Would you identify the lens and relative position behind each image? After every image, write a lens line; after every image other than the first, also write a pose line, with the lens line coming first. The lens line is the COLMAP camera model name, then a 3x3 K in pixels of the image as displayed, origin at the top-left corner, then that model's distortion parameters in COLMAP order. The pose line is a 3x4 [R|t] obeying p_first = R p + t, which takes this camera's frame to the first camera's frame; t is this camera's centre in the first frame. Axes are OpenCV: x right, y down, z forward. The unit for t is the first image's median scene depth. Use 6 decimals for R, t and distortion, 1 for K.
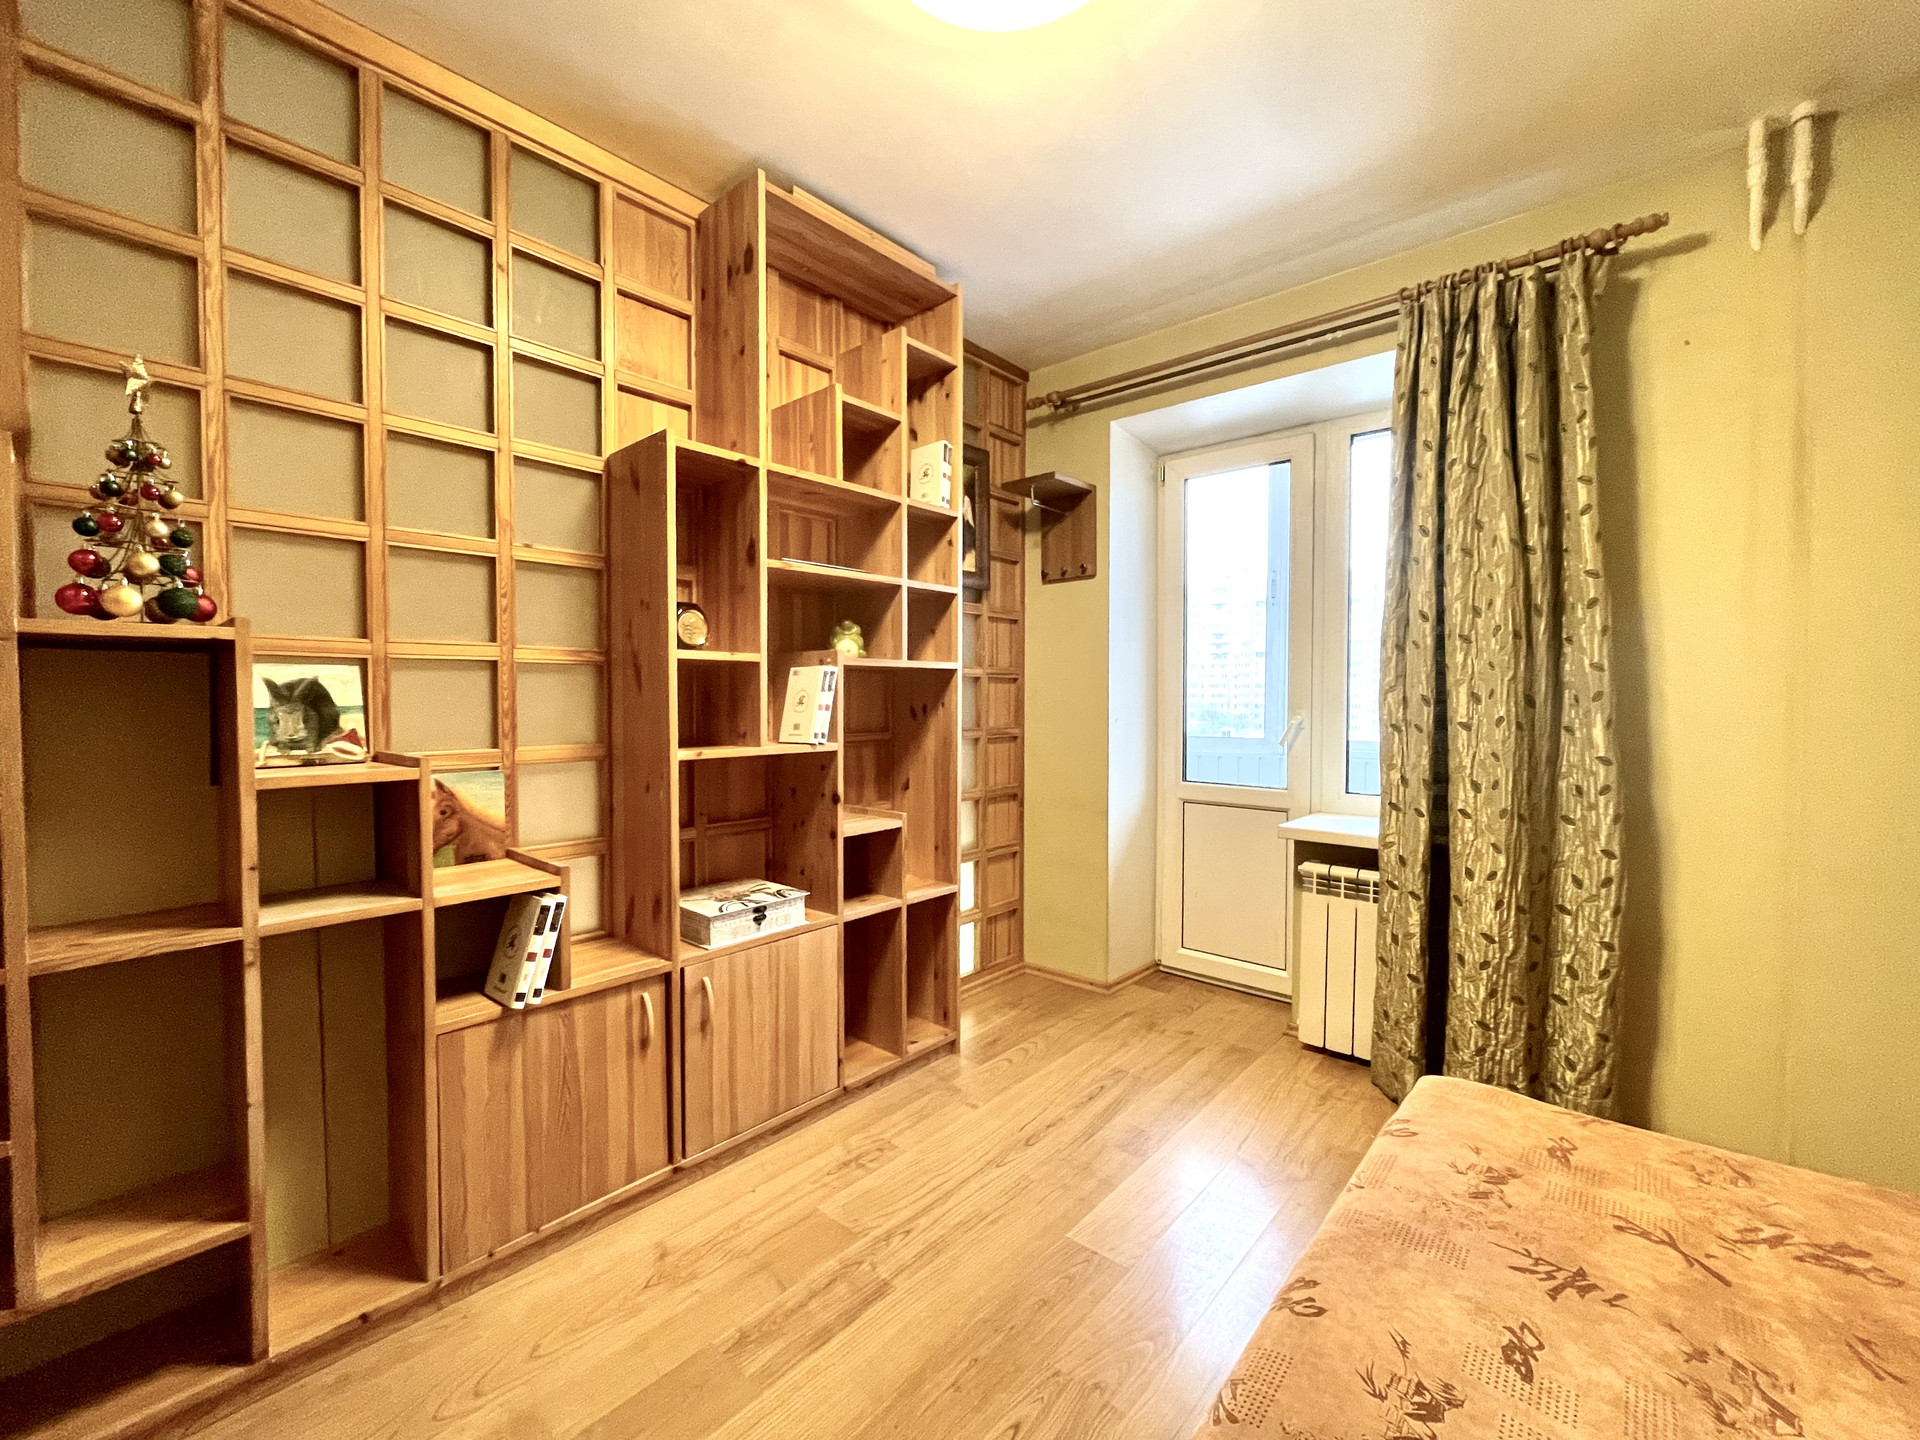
lens RADIAL K [[790.6, 0, 948.3], [0, 790.6, 714.8], [0, 0, 1]] dist [-0.001007, -0.000012]
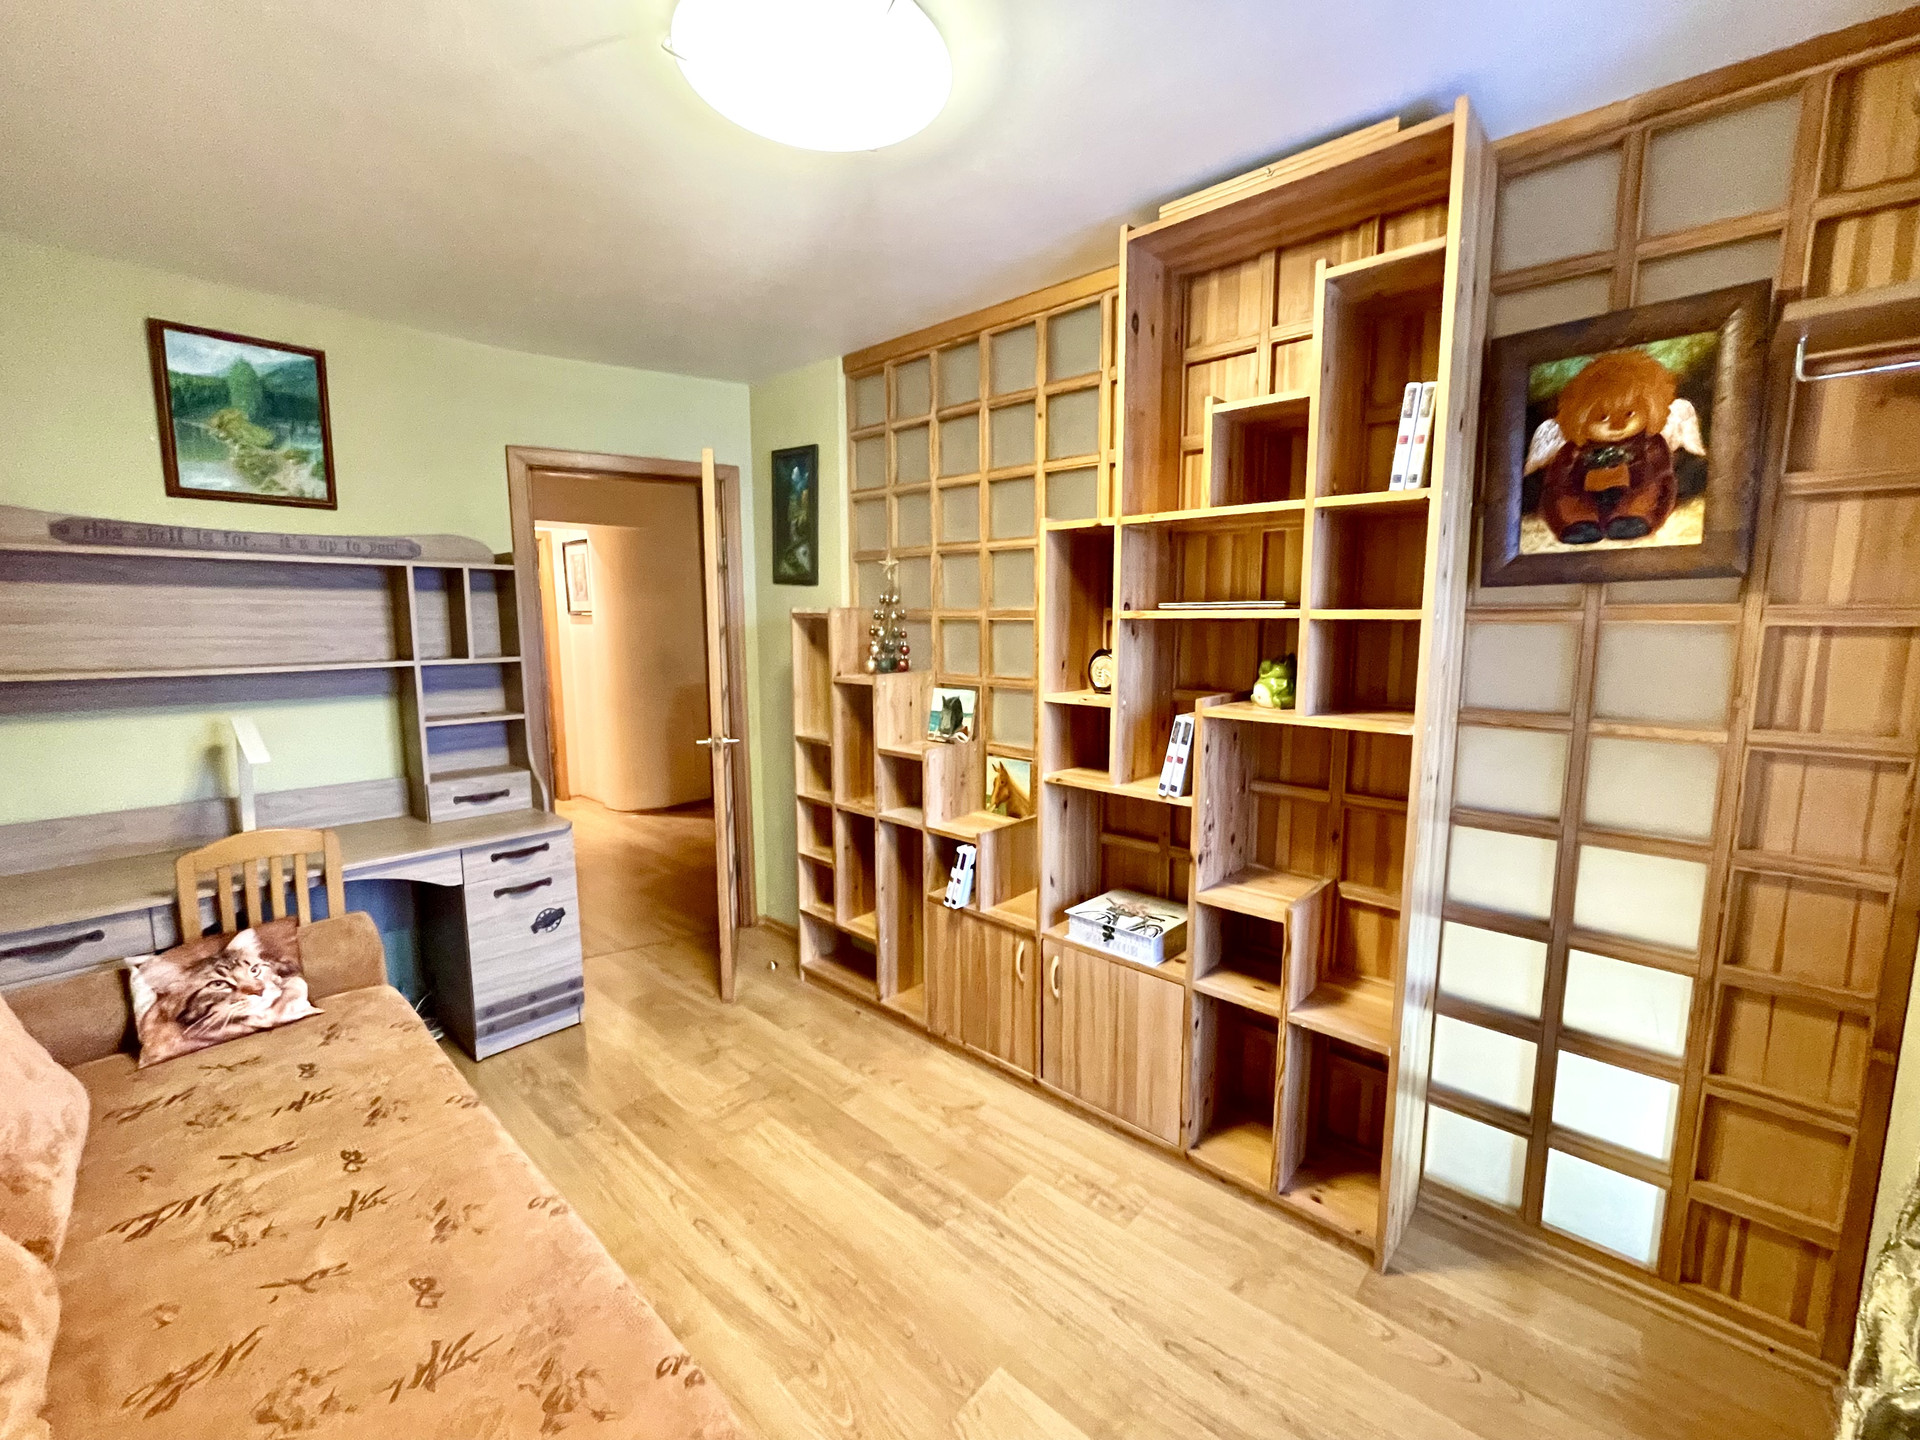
lens RADIAL K [[777.7, 0, 971.0], [0, 777.7, 716.4], [0, 0, 1]] dist [-0.000792, 0.000052]
pose [[0.011759, 0.128769, -0.991605, 0.888072], [-0.023243, 0.991441, 0.128472, -0.204870], [0.999661, 0.021537, 0.014651, 0.864180]]
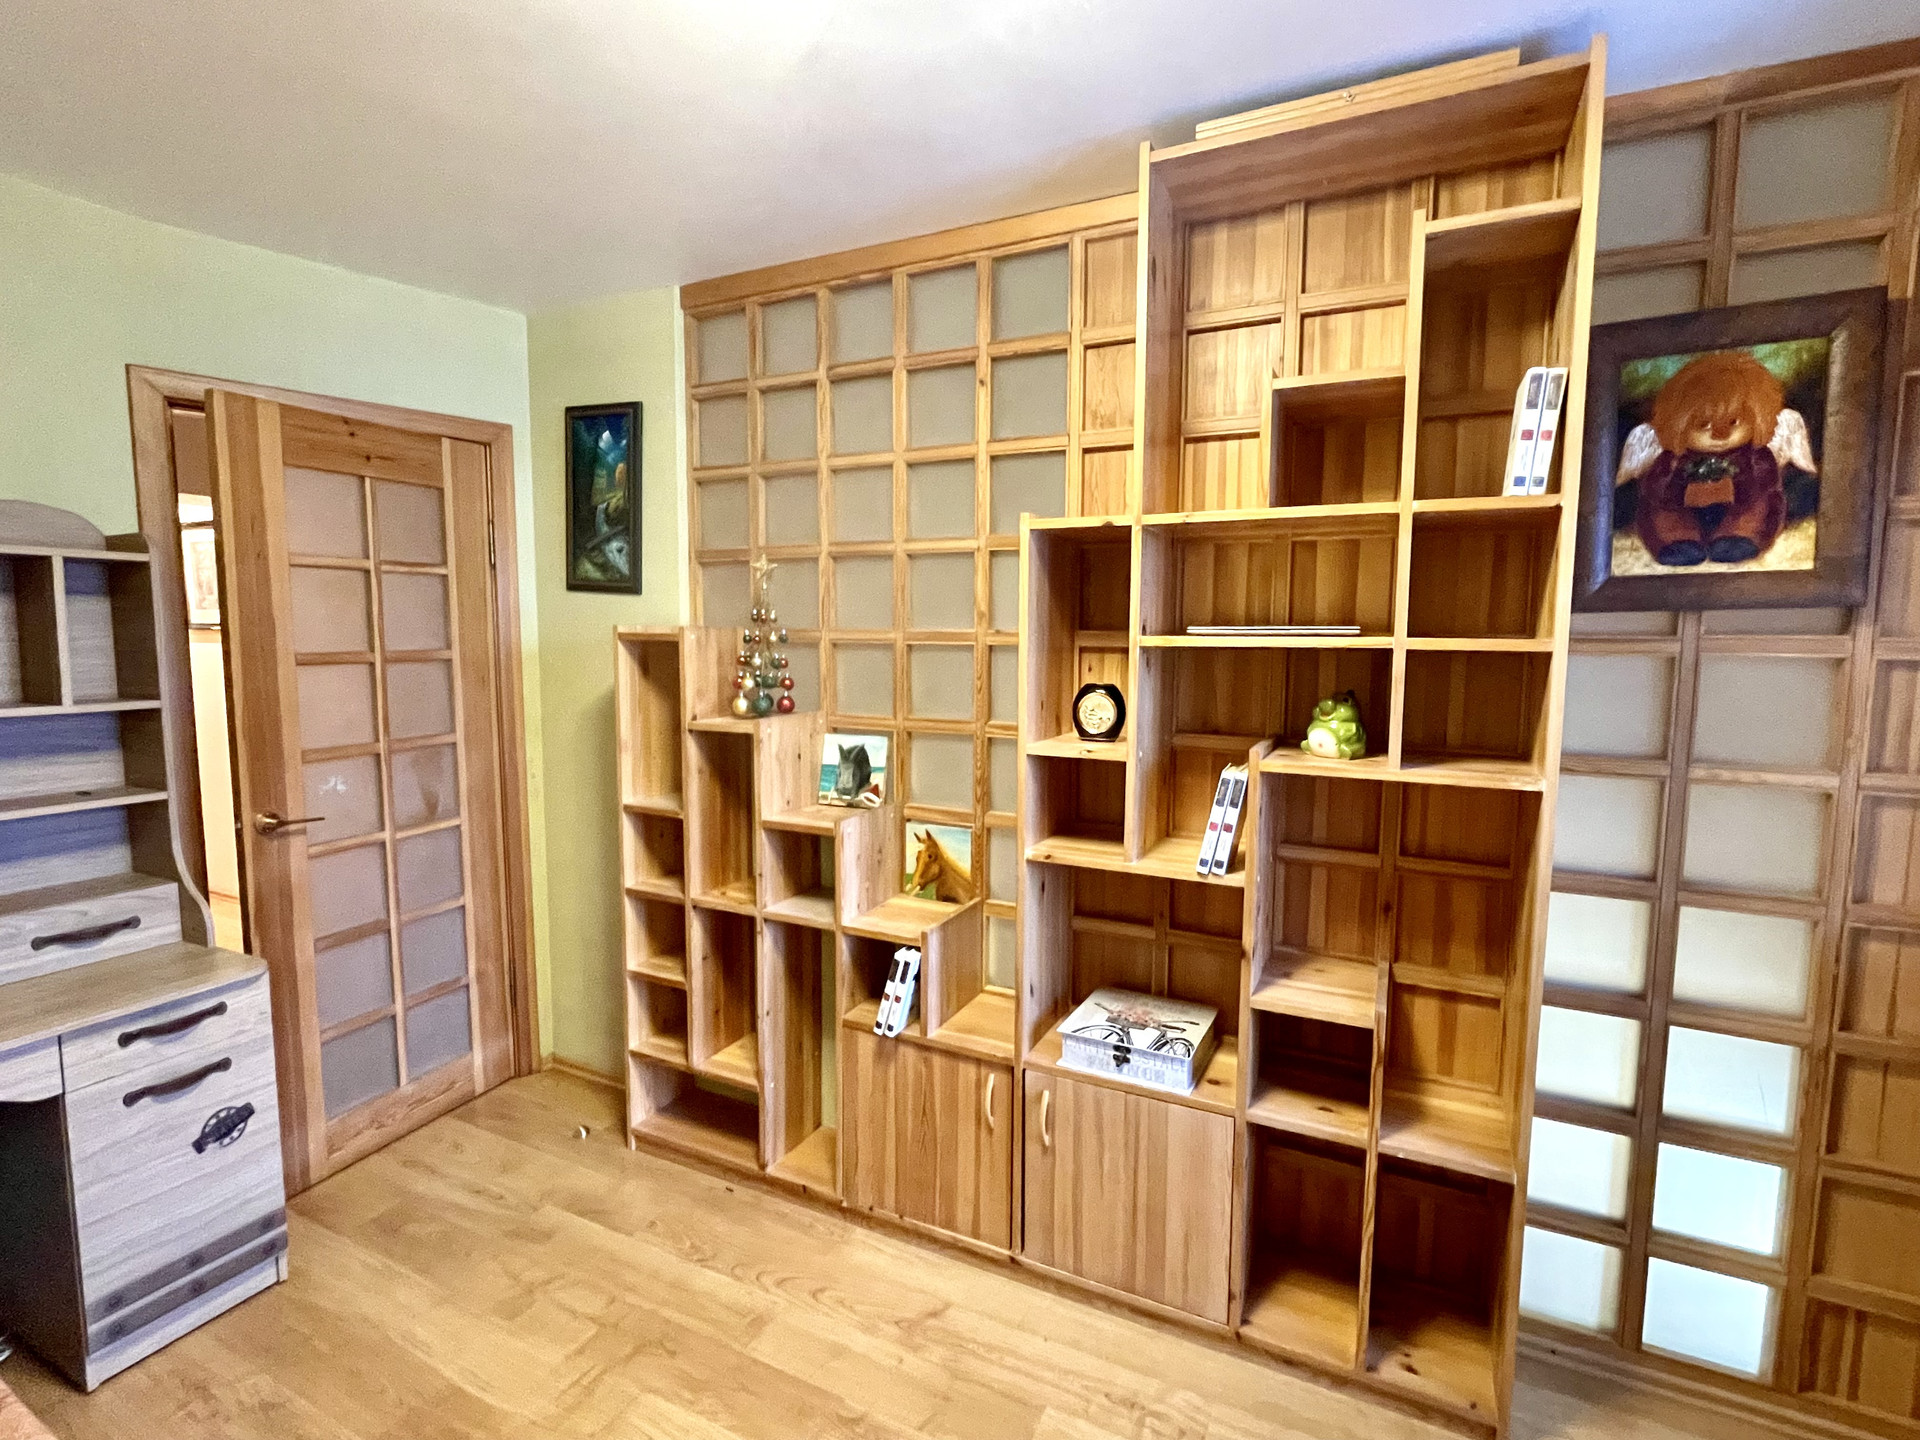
lens RADIAL K [[884.9, 0, 966.1], [0, 884.9, 718.0], [0, 0, 1]] dist [-0.001321, 0.000166]
pose [[0.283151, 0.094292, -0.954429, 0.649925], [-0.029095, 0.995542, 0.089722, -0.208723], [0.958634, 0.002364, 0.284632, 0.625497]]
